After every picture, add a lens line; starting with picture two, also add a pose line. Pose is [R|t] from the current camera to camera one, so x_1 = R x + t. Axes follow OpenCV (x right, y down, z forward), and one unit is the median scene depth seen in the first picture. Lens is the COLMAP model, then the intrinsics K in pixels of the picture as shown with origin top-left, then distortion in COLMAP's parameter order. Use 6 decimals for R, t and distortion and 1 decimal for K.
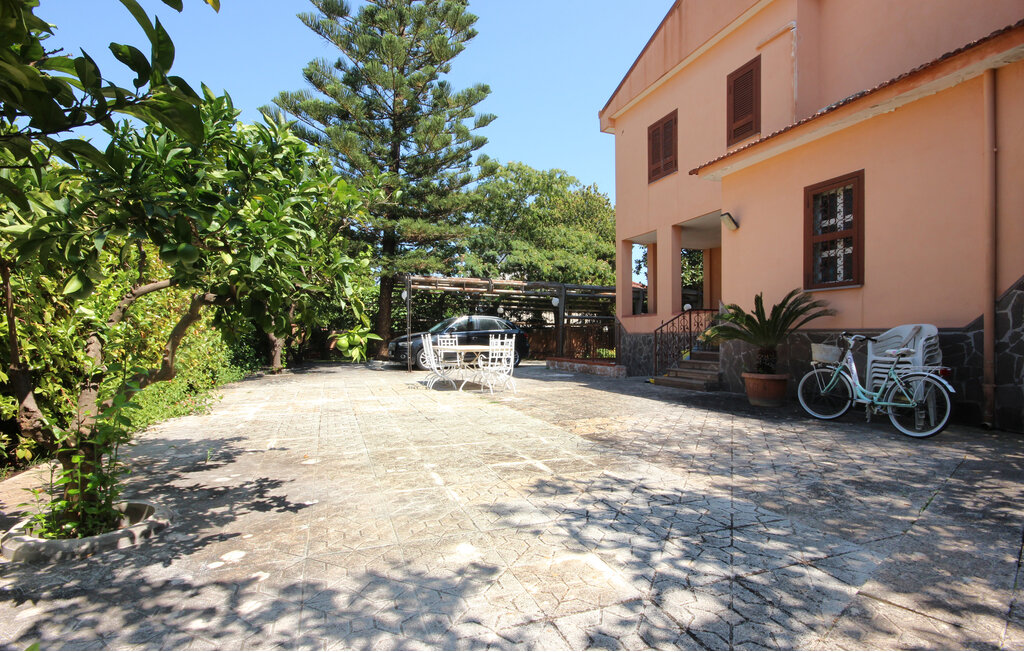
lens RADIAL K [[472.5, 0, 512.0], [0, 472.5, 326.0], [0, 0, 1]] dist [0.000113, -0.000036]
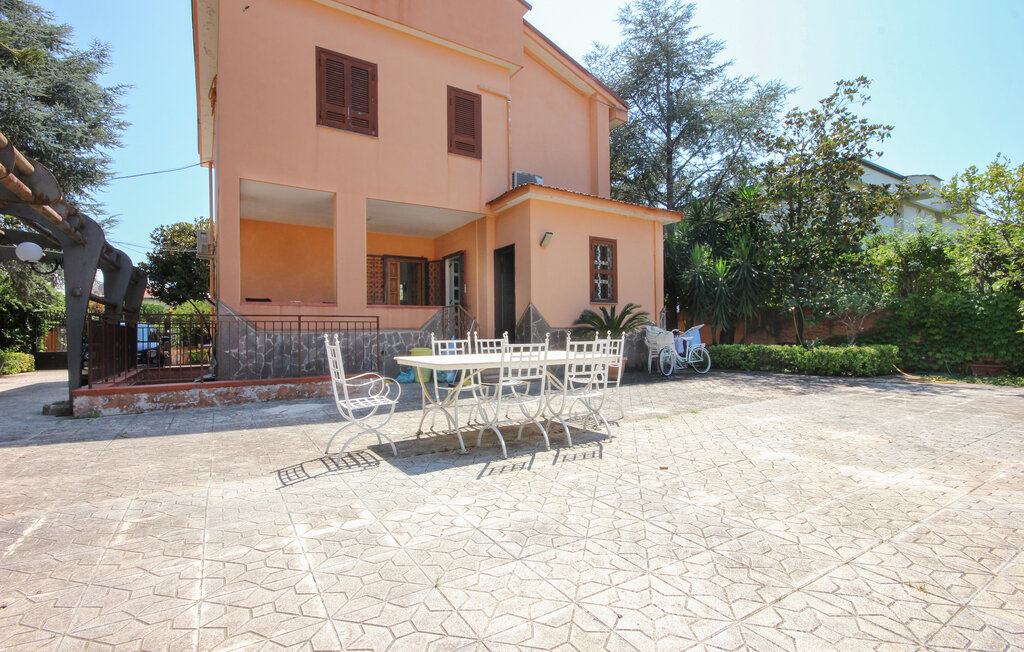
lens RADIAL K [[472.5, 0, 512.0], [0, 472.5, 326.0], [0, 0, 1]] dist [0.000113, -0.000036]
pose [[-0.199945, 0.016175, 0.979674, -0.595104], [-0.004074, 0.999841, -0.017339, 0.023074], [-0.979799, -0.007458, -0.199847, 1.070165]]
